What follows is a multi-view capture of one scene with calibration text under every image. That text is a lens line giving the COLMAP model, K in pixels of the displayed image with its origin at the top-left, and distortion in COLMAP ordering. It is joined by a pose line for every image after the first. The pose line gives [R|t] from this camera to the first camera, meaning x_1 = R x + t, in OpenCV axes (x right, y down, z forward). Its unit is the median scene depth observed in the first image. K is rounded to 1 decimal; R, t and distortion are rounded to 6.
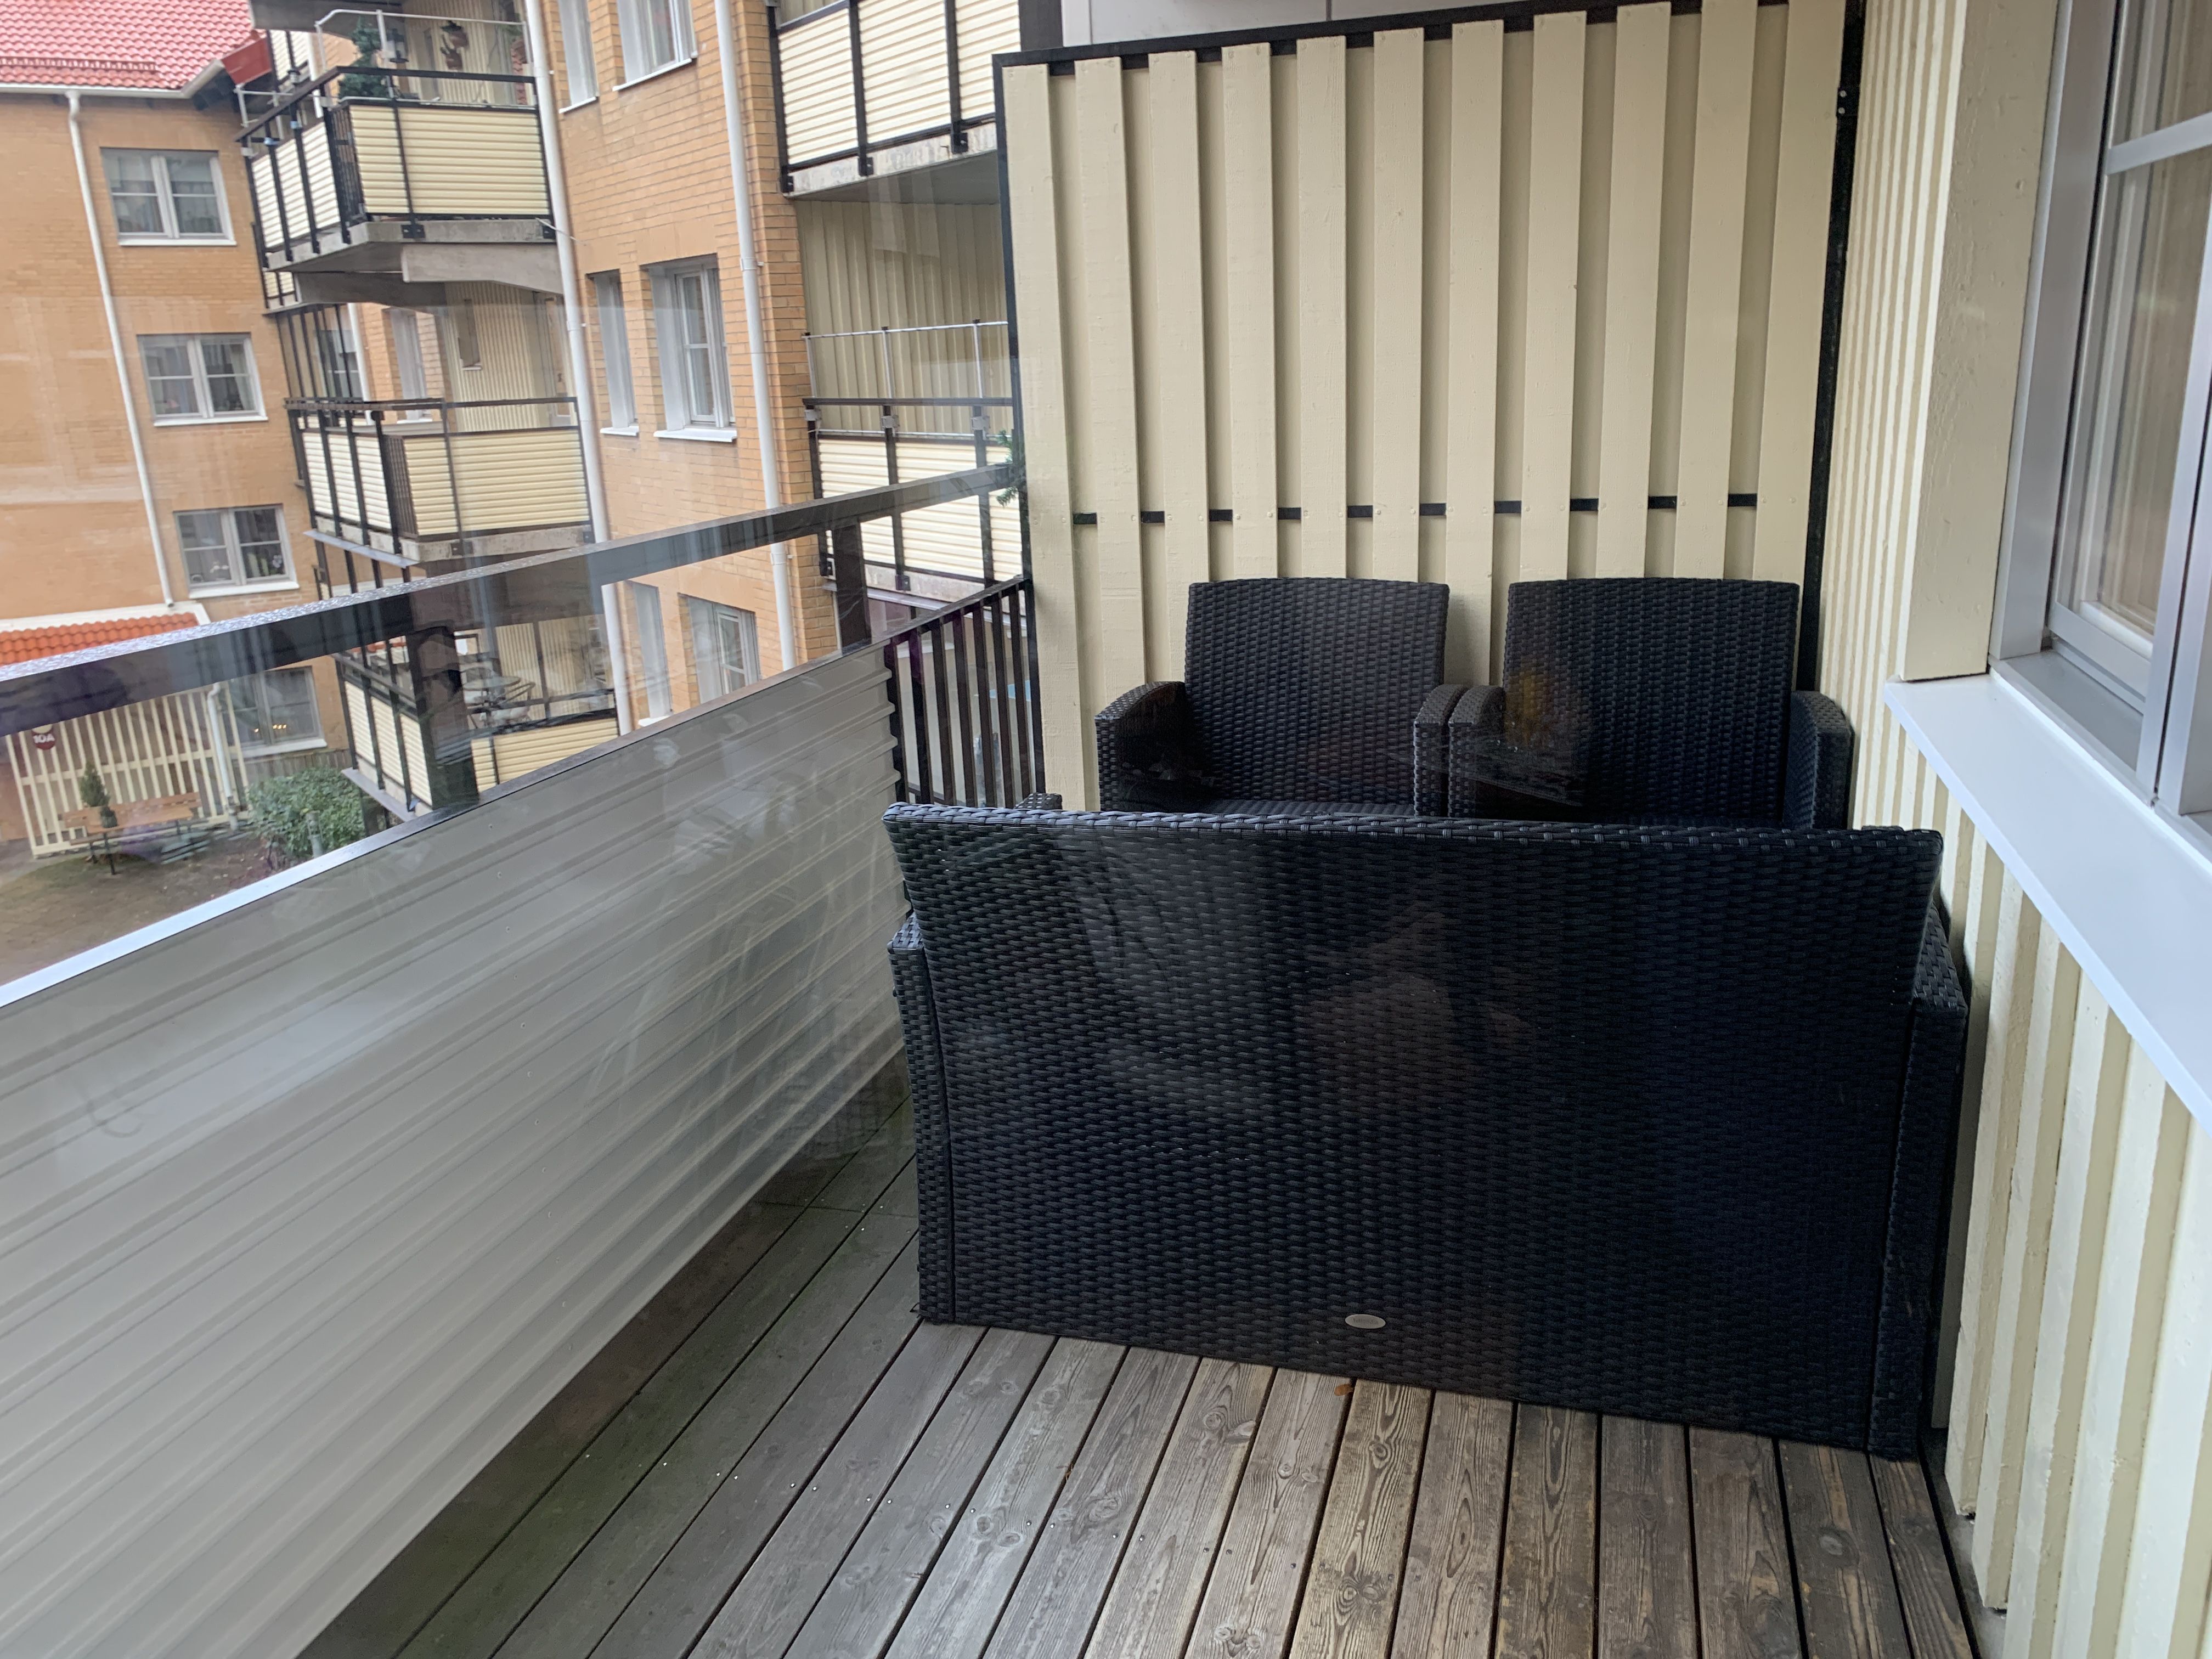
lens RADIAL K [[1694.8, 0, 1111.0], [0, 1694.8, 834.3], [0, 0, 1]] dist [0.051356, -0.003143]
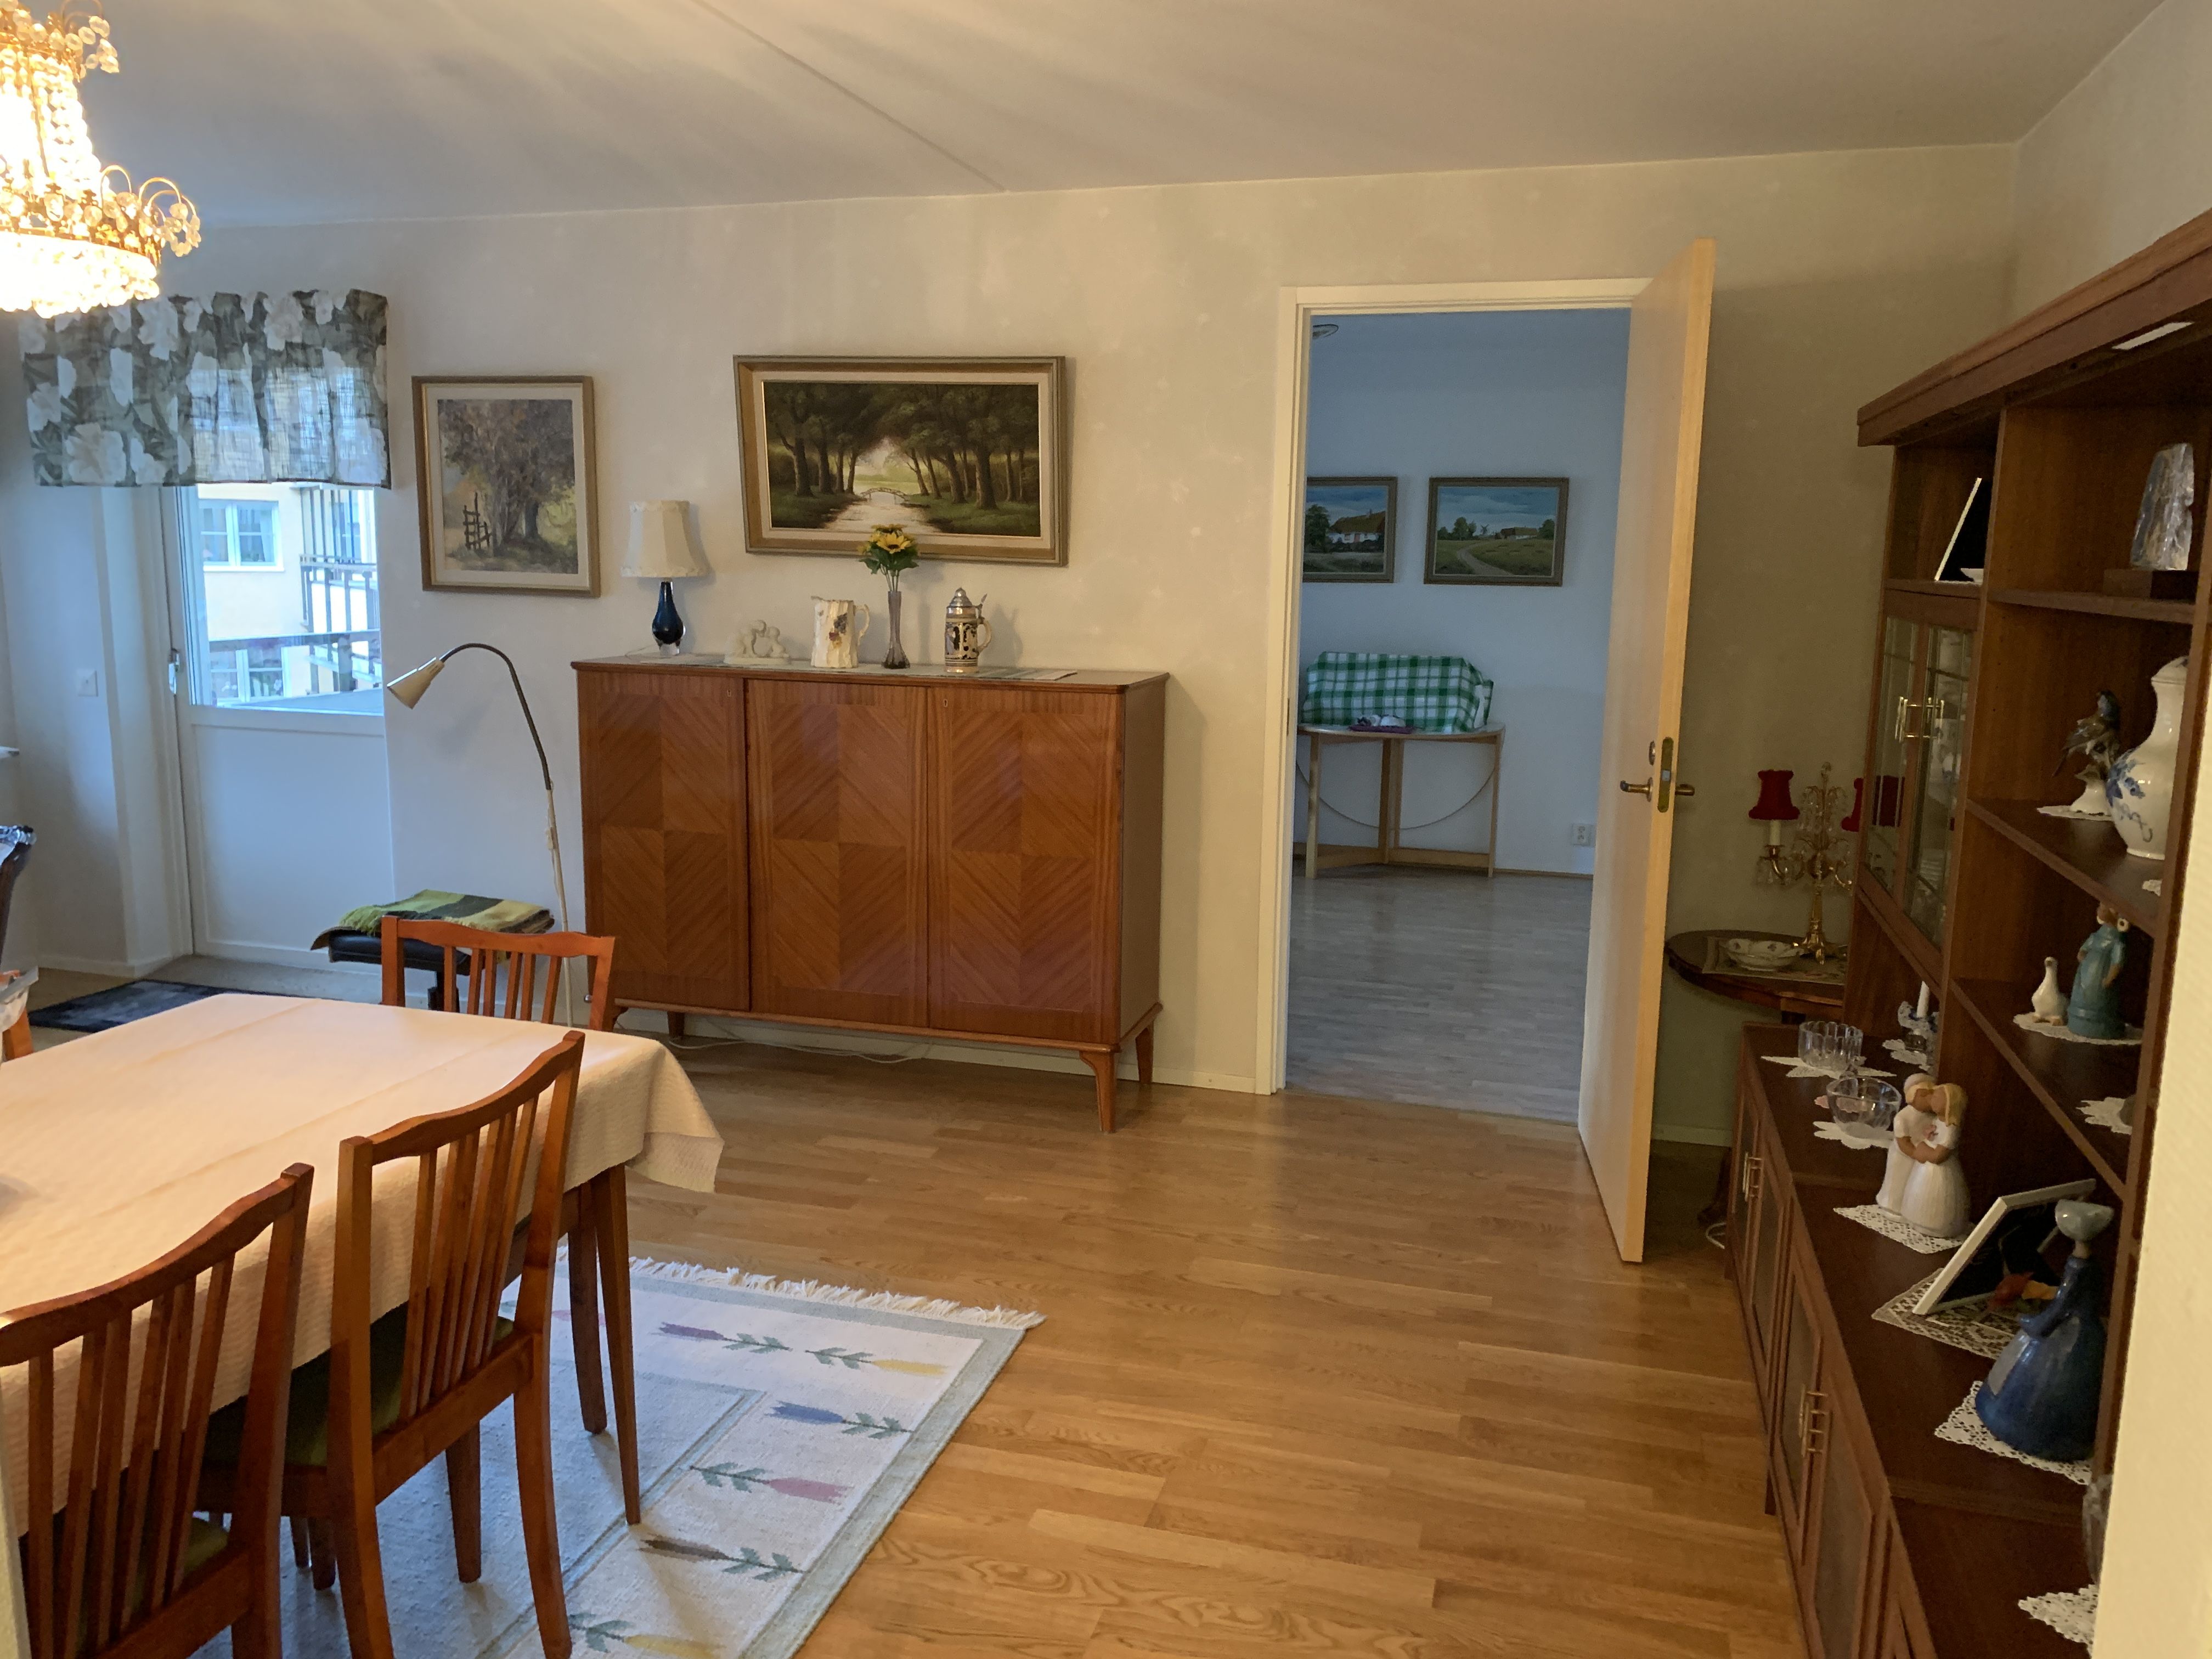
lens RADIAL K [[1694.8, 0, 1105.7], [0, 1694.8, 838.5], [0, 0, 1]] dist [0.051356, -0.003143]
pose [[0.998348, 0.056905, 0.007880, 0.116753], [-0.055766, 0.992911, -0.104969, 0.054672], [-0.013798, 0.104357, 0.994444, -0.249266]]
